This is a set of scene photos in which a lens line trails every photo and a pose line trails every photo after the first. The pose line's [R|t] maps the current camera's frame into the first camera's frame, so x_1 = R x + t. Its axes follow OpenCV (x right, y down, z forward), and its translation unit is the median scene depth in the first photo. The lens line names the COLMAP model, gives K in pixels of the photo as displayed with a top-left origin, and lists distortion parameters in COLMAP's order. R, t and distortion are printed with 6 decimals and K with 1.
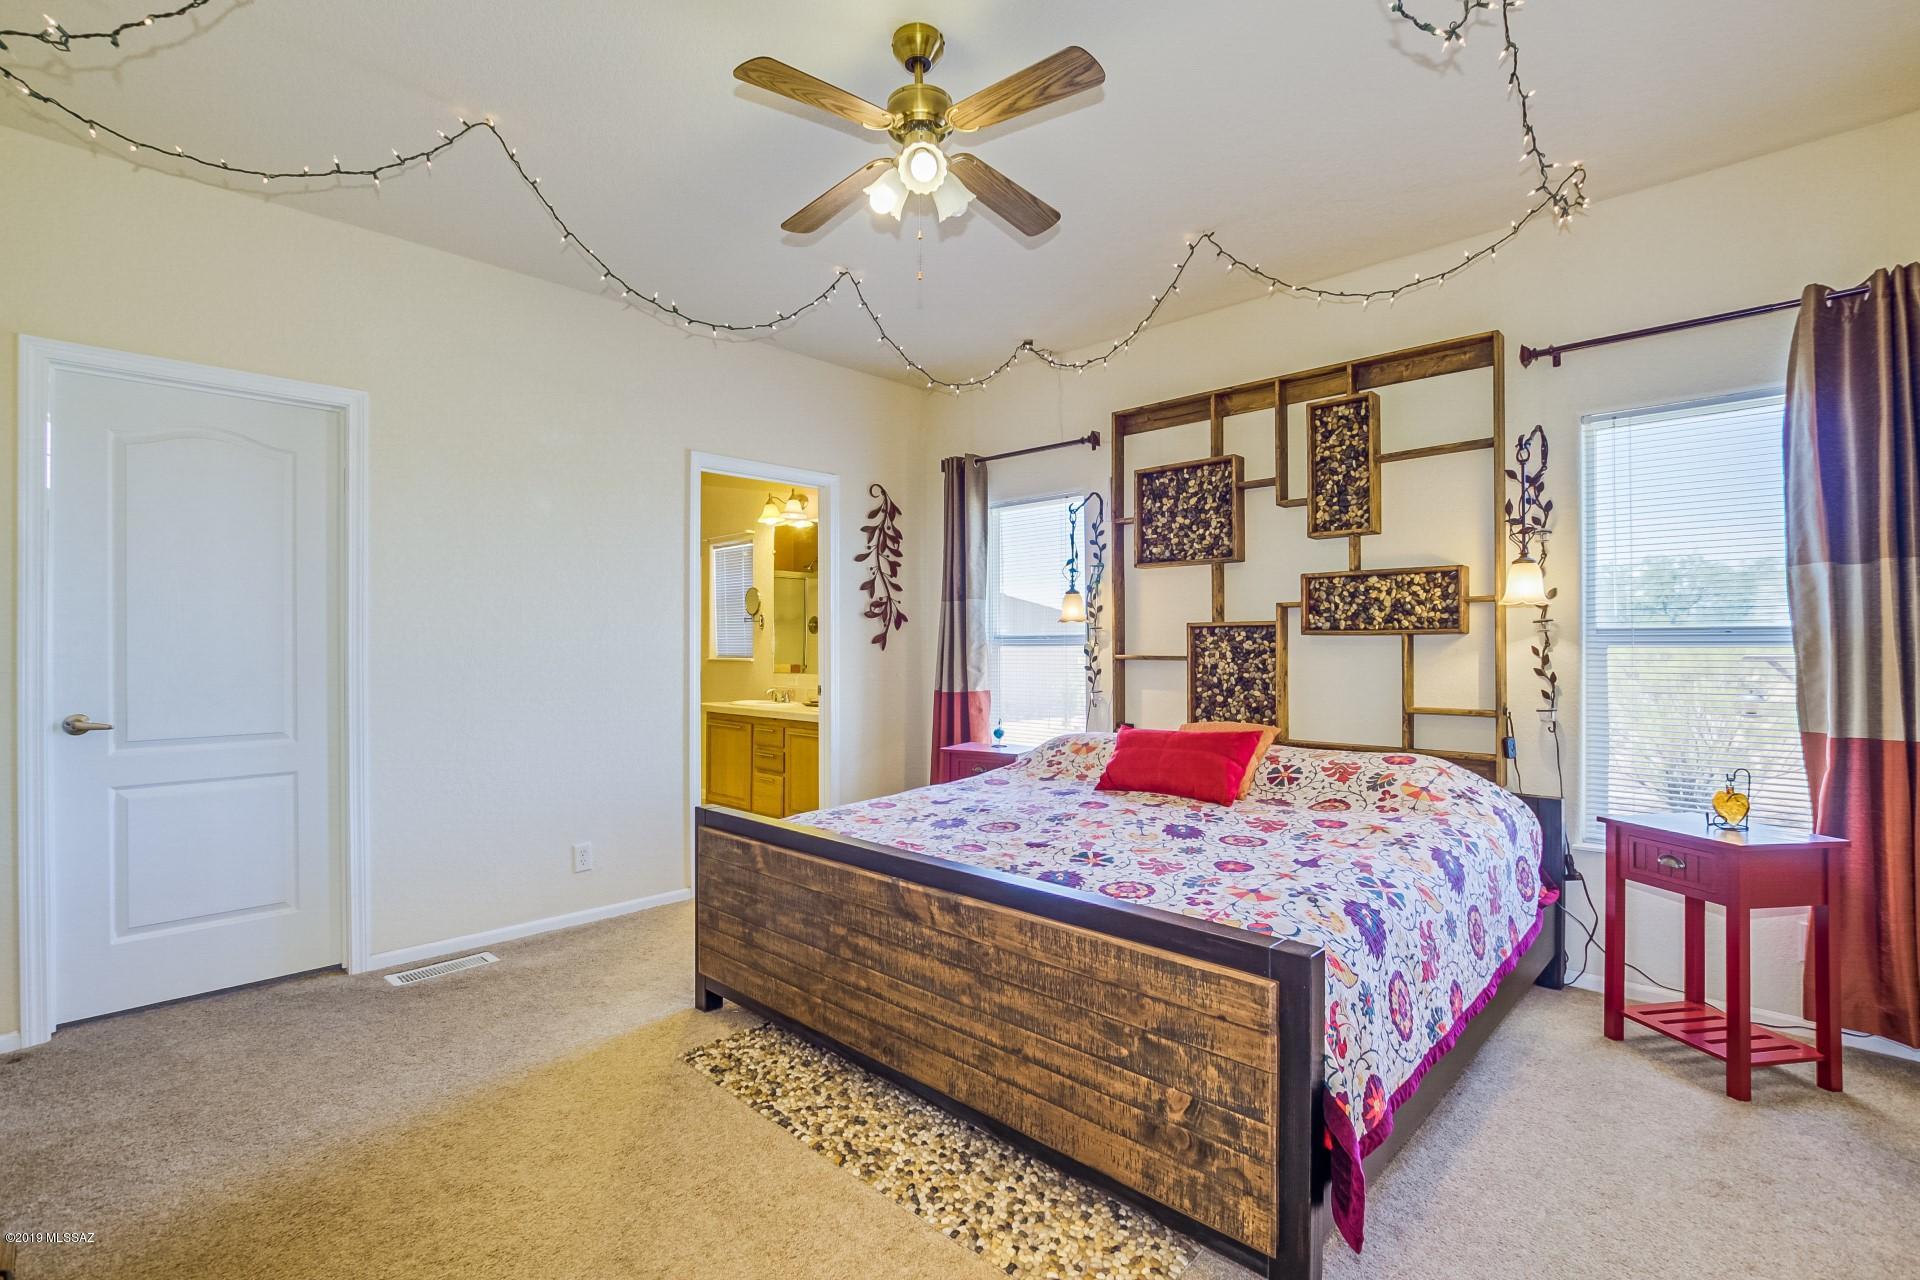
lens RADIAL K [[887.0, 0, 961.4], [0, 887.0, 639.1], [0, 0, 1]] dist [-0.008394, 0.000570]
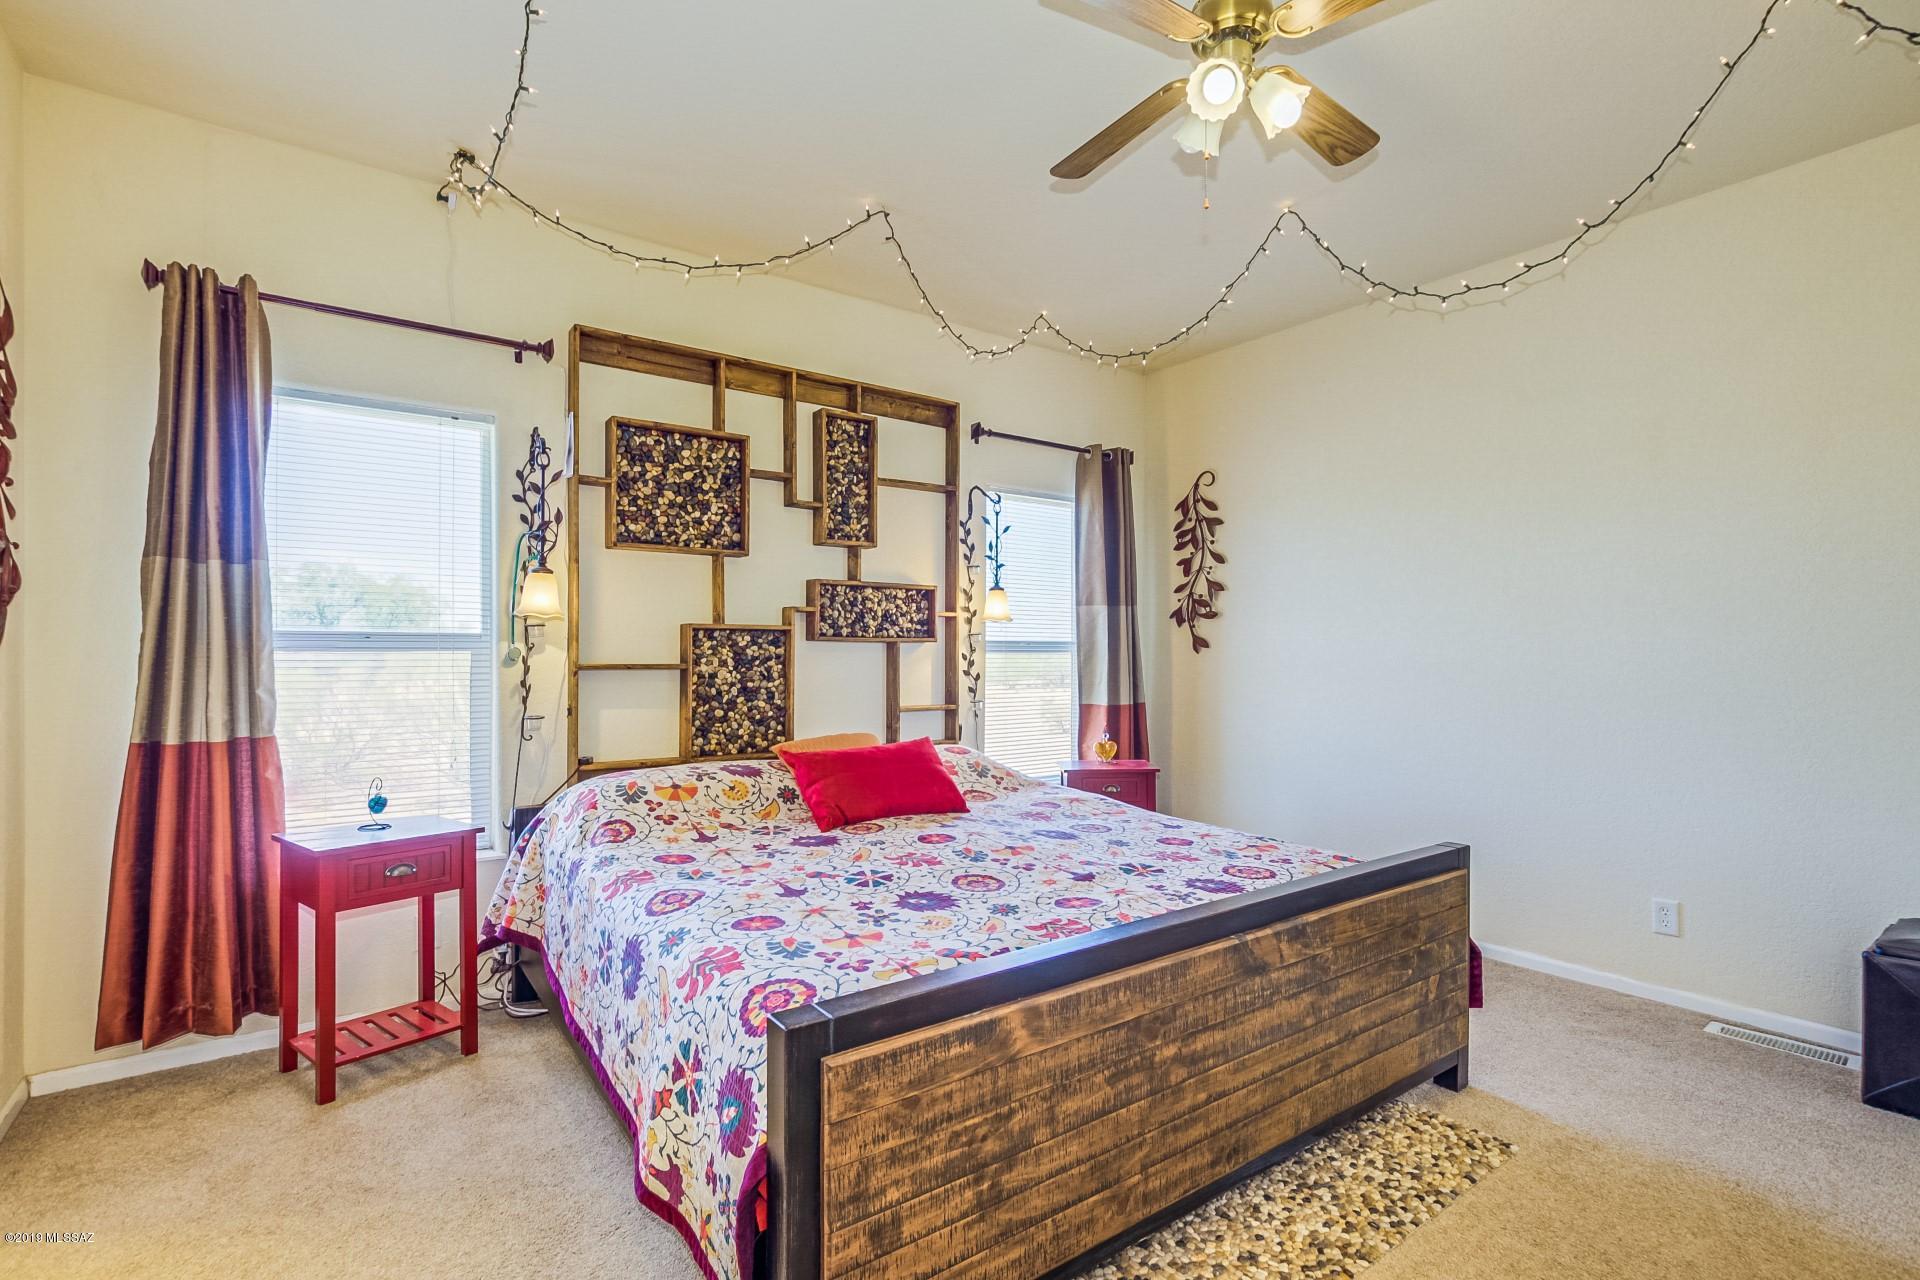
lens RADIAL K [[887.0, 0, 962.8], [0, 887.0, 650.6], [0, 0, 1]] dist [-0.008394, 0.000570]
pose [[0.173699, 0.002785, 0.984795, -0.540264], [-0.010460, 0.999945, -0.000983, 0.005069], [-0.984743, -0.010131, 0.173718, 0.647166]]
